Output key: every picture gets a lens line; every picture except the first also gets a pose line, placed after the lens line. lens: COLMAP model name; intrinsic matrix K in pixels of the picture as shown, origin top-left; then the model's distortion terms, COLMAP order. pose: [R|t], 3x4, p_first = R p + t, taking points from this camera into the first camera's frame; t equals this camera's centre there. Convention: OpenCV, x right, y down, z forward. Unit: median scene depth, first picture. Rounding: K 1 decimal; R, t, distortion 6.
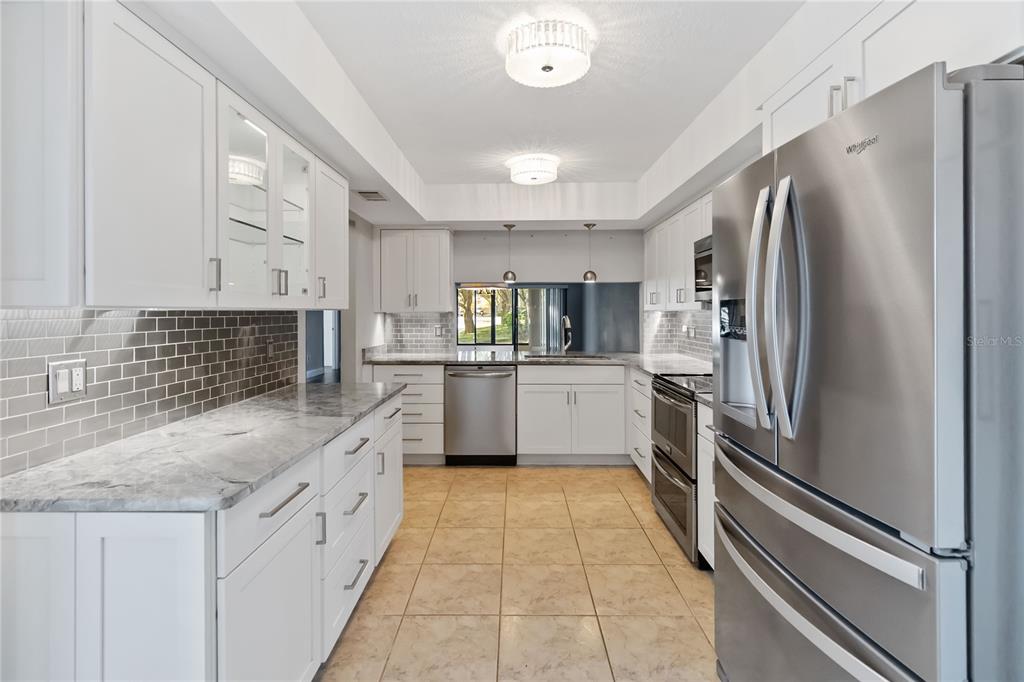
lens RADIAL K [[475.1, 0, 512.2], [0, 475.1, 310.8], [0, 0, 1]] dist [0.000311, 0.000150]
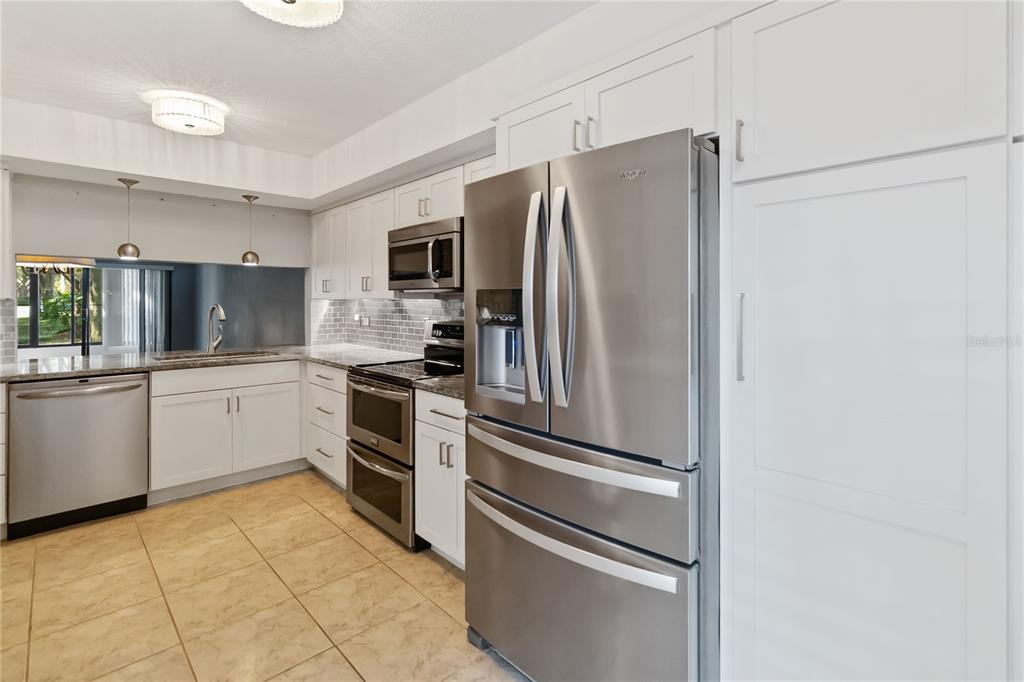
lens RADIAL K [[478.9, 0, 513.7], [0, 478.9, 300.1], [0, 0, 1]] dist [-0.000510, -0.000020]
pose [[0.715738, 0.004460, 0.698354, -0.117076], [-0.005563, 0.999984, -0.000684, 0.000589], [-0.698346, -0.003396, 0.715752, 0.077936]]
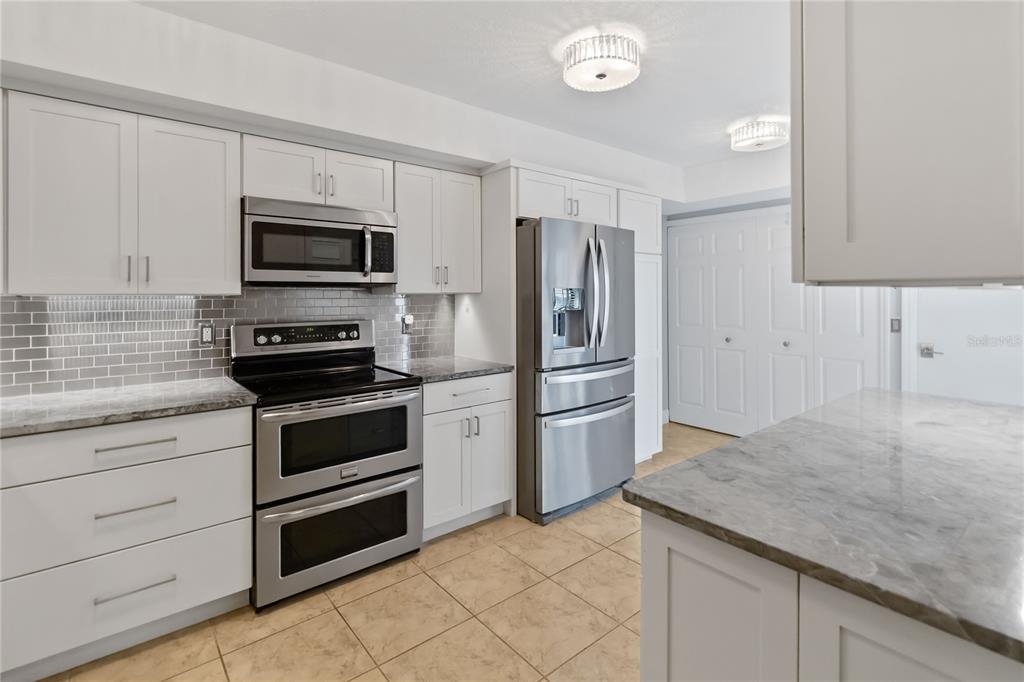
lens RADIAL K [[478.9, 0, 513.7], [0, 478.9, 300.1], [0, 0, 1]] dist [-0.000510, -0.000020]
pose [[-0.645838, -0.001360, 0.763473, -0.344603], [0.004521, 0.999974, 0.005606, 0.003587], [-0.763461, 0.007072, -0.645815, 1.001209]]
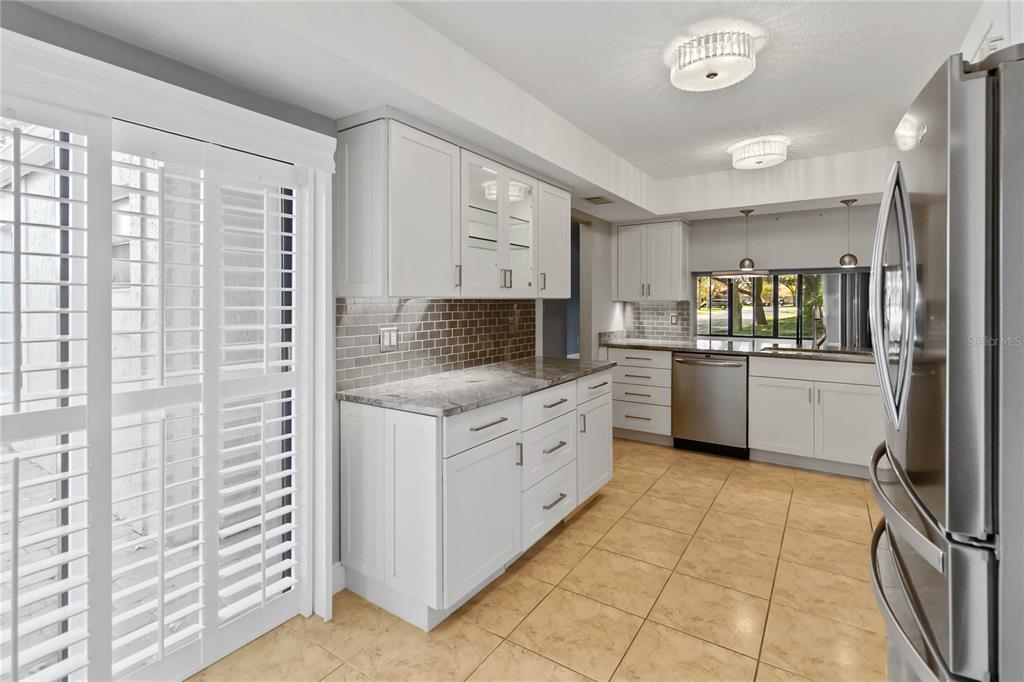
lens RADIAL K [[478.9, 0, 513.7], [0, 478.9, 300.1], [0, 0, 1]] dist [-0.000510, -0.000020]
pose [[0.839873, 0.001990, -0.542779, 0.153135], [-0.001449, 0.999998, 0.001424, 0.000209], [0.542781, -0.000410, 0.839874, -0.086228]]
